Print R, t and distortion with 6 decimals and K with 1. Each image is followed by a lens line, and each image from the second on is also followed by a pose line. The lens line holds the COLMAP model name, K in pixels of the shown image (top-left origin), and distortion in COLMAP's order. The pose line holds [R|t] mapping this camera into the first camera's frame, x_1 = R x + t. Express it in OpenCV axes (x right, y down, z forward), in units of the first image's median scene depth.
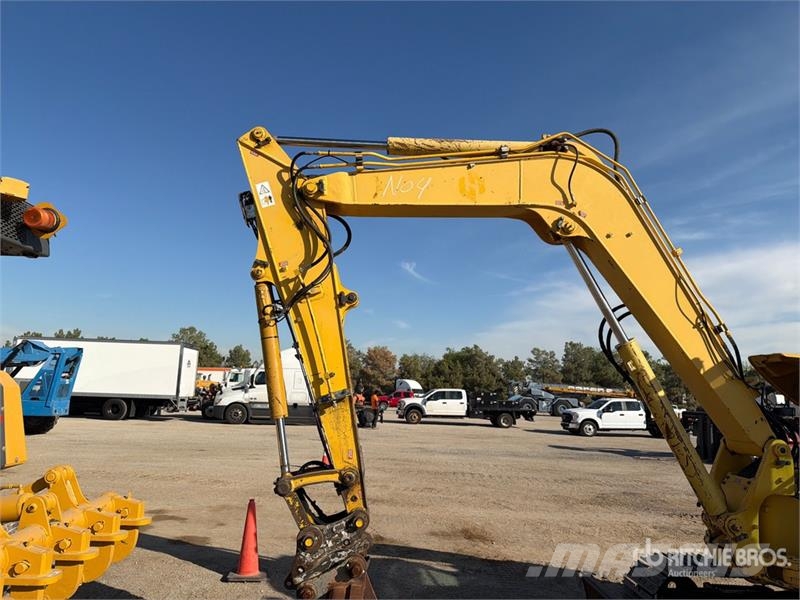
lens RADIAL K [[578.2, 0, 385.8], [0, 578.2, 300.5], [0, 0, 1]] dist [0.078784, -0.105734]
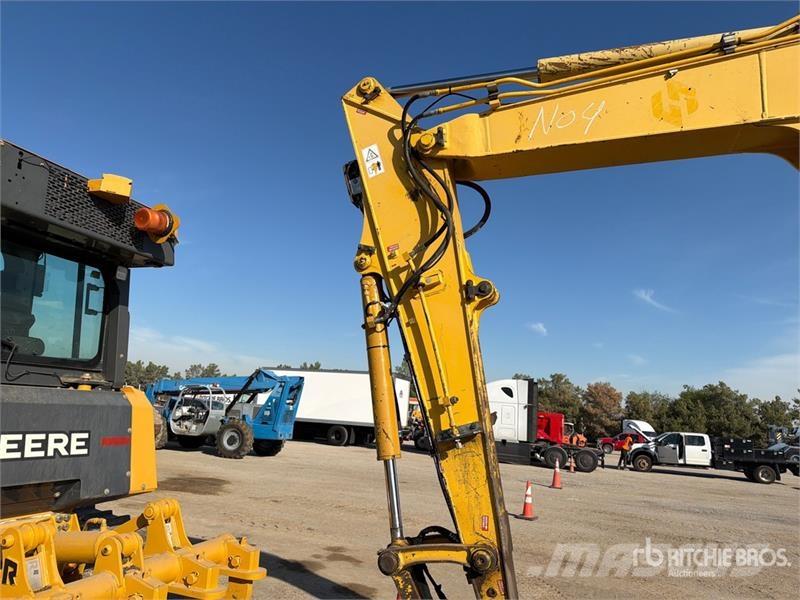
lens RADIAL K [[578.2, 0, 385.8], [0, 578.2, 300.5], [0, 0, 1]] dist [0.078784, -0.105734]
pose [[0.934551, -0.035051, -0.354098, 0.071291], [0.014434, 0.998052, -0.060698, 0.046836], [0.355535, 0.051614, 0.933237, 0.299097]]
